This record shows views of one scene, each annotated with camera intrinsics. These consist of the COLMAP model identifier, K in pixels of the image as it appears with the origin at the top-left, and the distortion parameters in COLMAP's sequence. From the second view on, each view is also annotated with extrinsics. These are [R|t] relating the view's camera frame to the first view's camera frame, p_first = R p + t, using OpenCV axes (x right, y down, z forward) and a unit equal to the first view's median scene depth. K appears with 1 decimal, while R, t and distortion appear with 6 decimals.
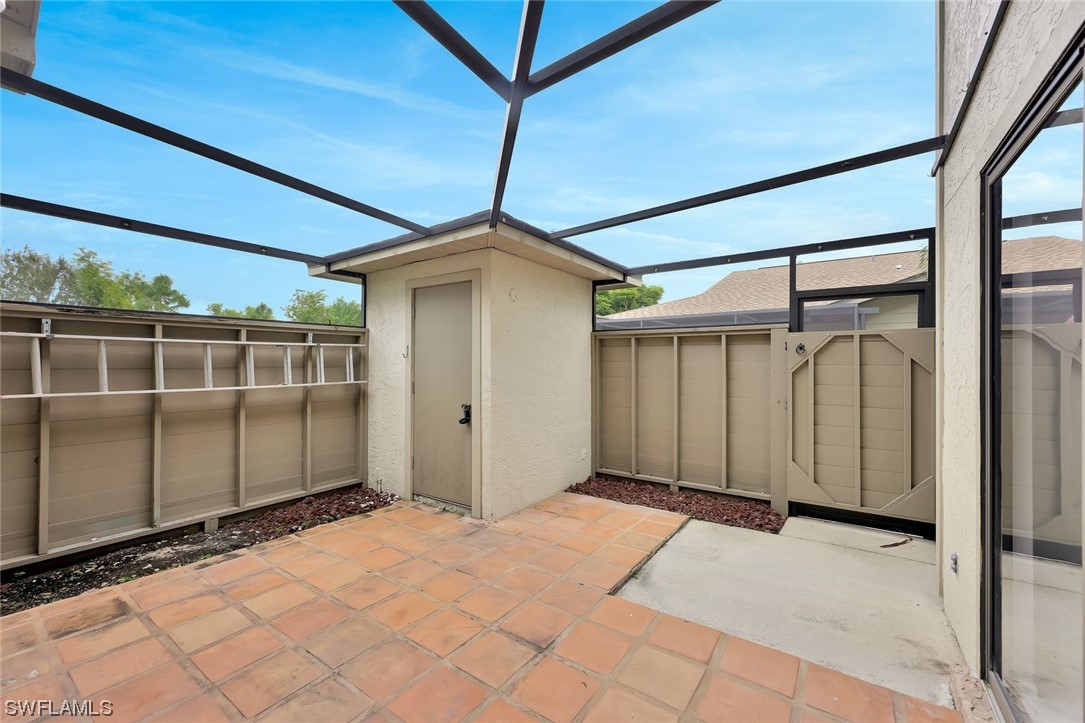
lens RADIAL K [[439.8, 0, 538.3], [0, 439.8, 360.4], [0, 0, 1]] dist [-0.003113, 0.000875]
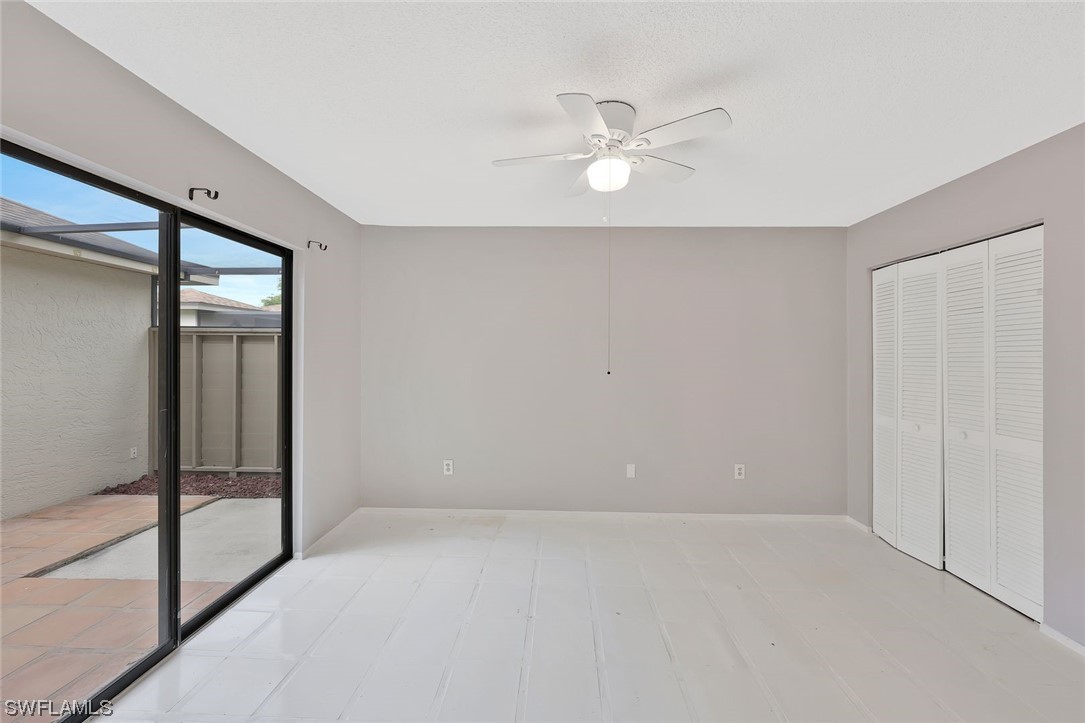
lens RADIAL K [[439.8, 0, 545.2], [0, 439.8, 351.1], [0, 0, 1]] dist [-0.003113, 0.000875]
pose [[0.832792, 0.009157, 0.553511, 0.350471], [-0.007569, 0.999958, -0.005154, -0.014644], [-0.553535, 0.000103, 0.832826, -0.335166]]
